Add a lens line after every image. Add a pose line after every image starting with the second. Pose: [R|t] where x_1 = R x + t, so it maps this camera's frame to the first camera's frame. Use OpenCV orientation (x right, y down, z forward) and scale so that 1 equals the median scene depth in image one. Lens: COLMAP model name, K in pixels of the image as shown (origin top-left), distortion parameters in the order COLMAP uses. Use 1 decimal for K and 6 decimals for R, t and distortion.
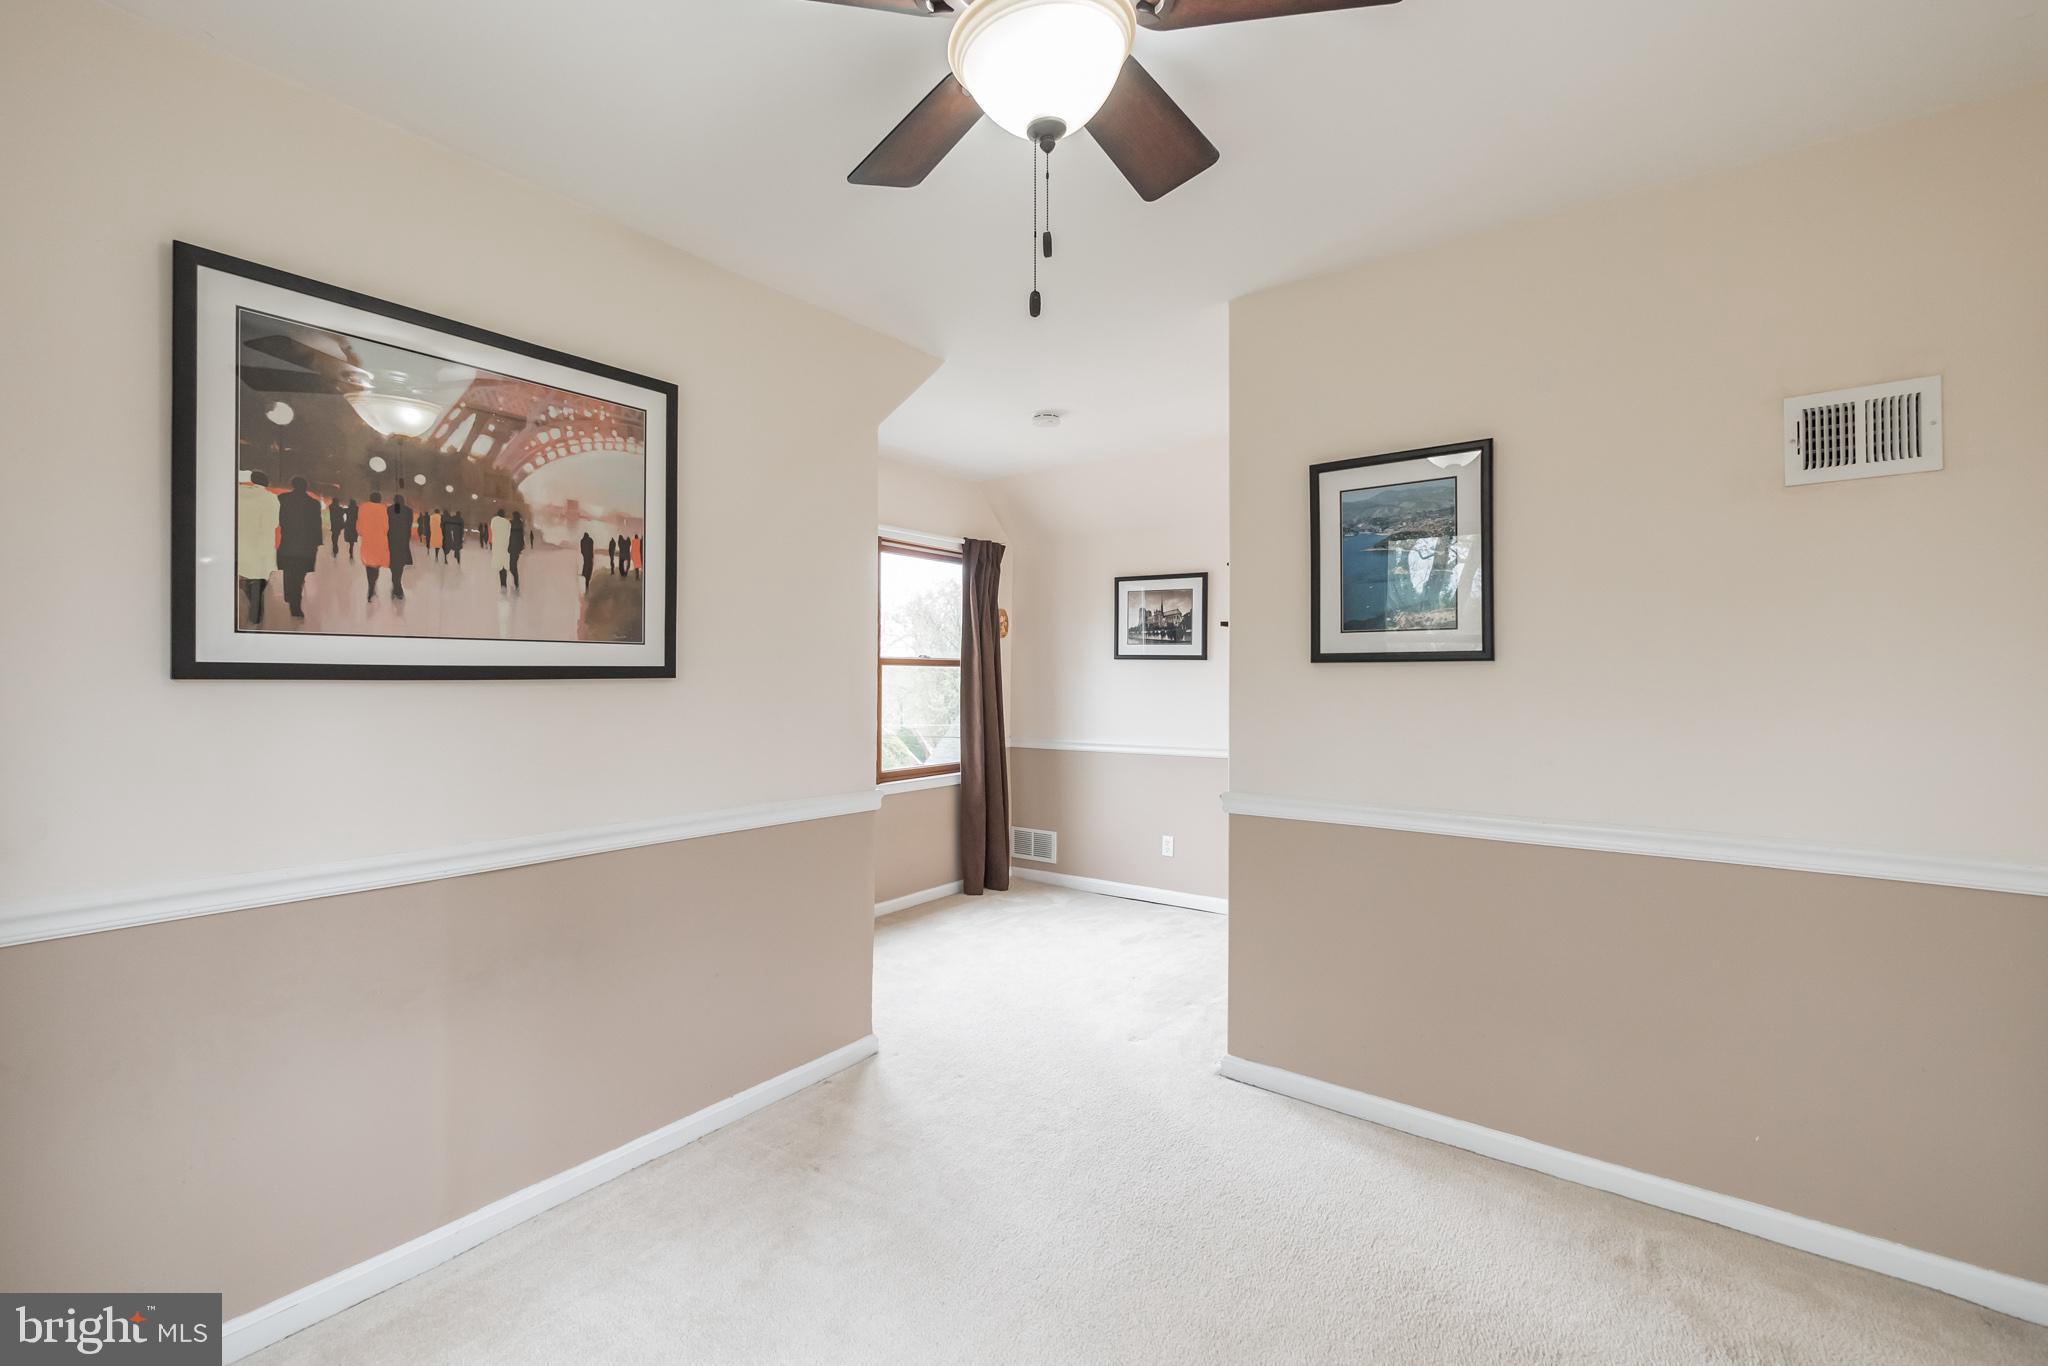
lens RADIAL K [[864.3, 0, 1032.4], [0, 864.3, 679.3], [0, 0, 1]] dist [0.002136, 0.001201]
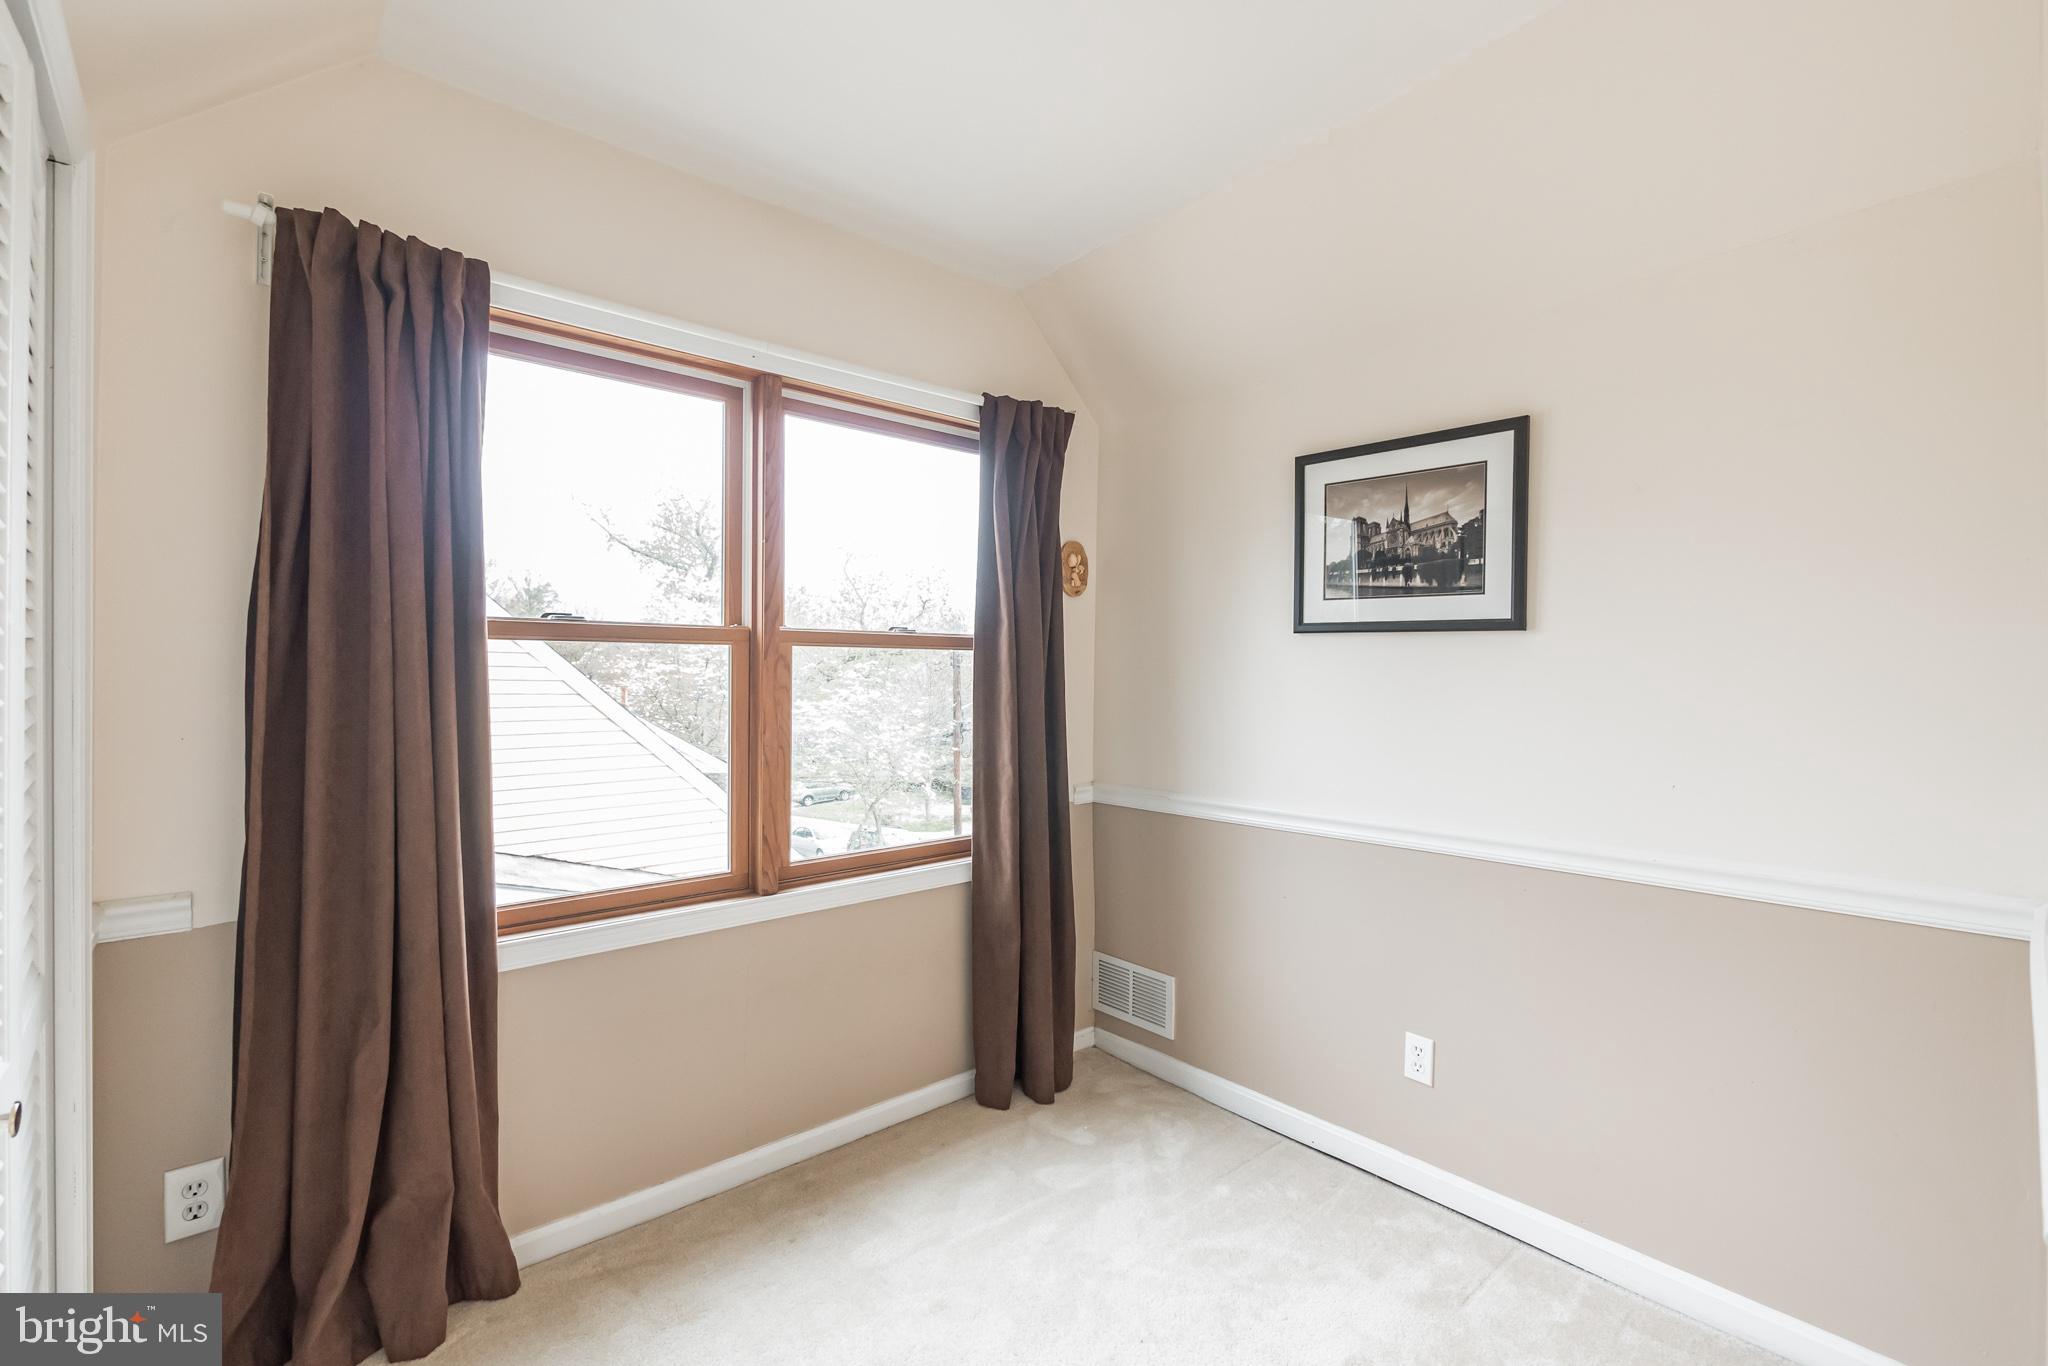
lens RADIAL K [[864.3, 0, 1019.1], [0, 864.3, 671.3], [0, 0, 1]] dist [0.002136, 0.001201]
pose [[0.971356, 0.003425, -0.237605, 0.062713], [-0.003577, 0.999994, -0.000206, -0.002126], [0.237602, 0.001050, 0.971362, 0.517940]]
